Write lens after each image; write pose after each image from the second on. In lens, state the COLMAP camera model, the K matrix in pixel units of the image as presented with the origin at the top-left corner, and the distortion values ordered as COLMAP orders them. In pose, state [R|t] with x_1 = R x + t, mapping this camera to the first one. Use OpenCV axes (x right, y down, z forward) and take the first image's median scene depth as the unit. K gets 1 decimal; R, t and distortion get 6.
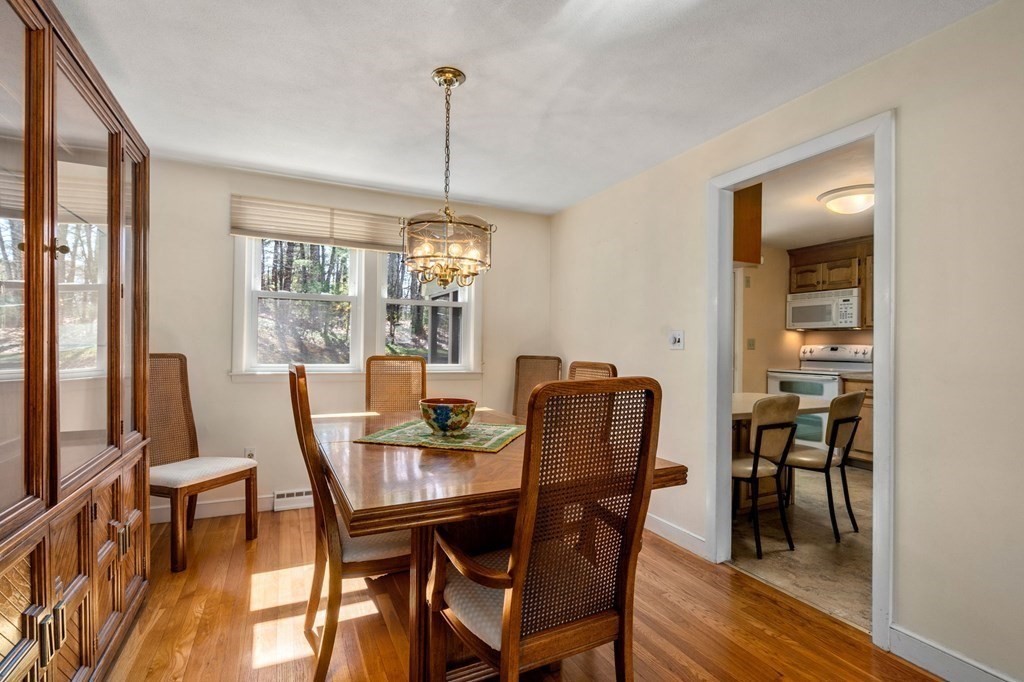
lens RADIAL K [[465.8, 0, 517.9], [0, 465.8, 344.6], [0, 0, 1]] dist [-0.002844, -0.001355]
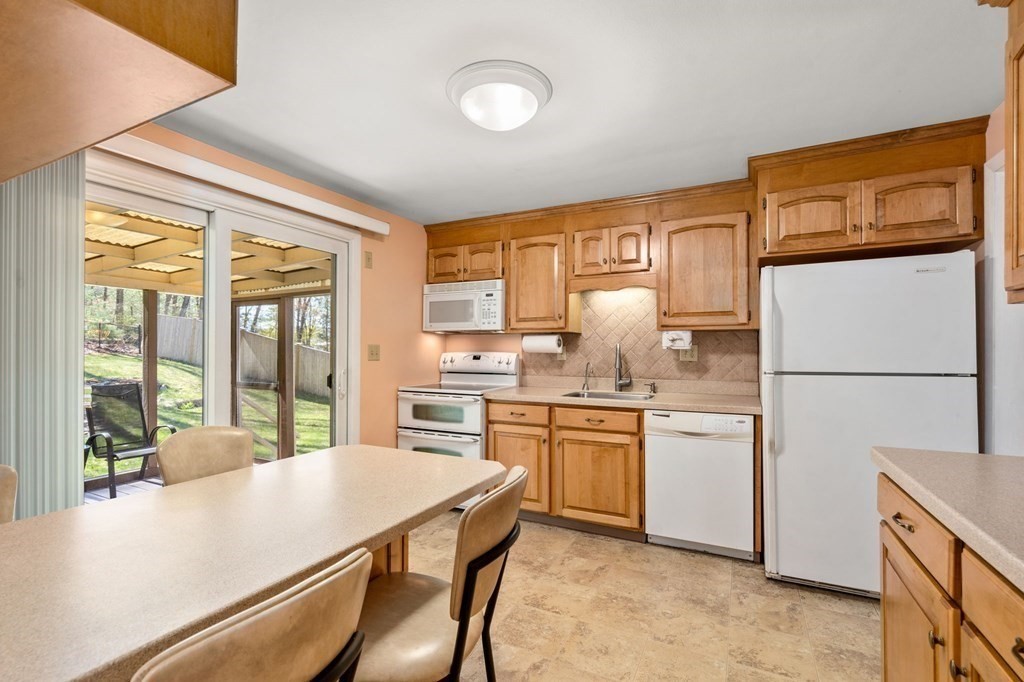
lens RADIAL K [[465.8, 0, 508.2], [0, 465.8, 345.0], [0, 0, 1]] dist [-0.002844, -0.001355]
pose [[0.791461, -0.002539, 0.611215, 0.243064], [0.002184, 0.999997, 0.001325, -0.012682], [-0.611216, 0.000286, 0.791464, 0.347492]]
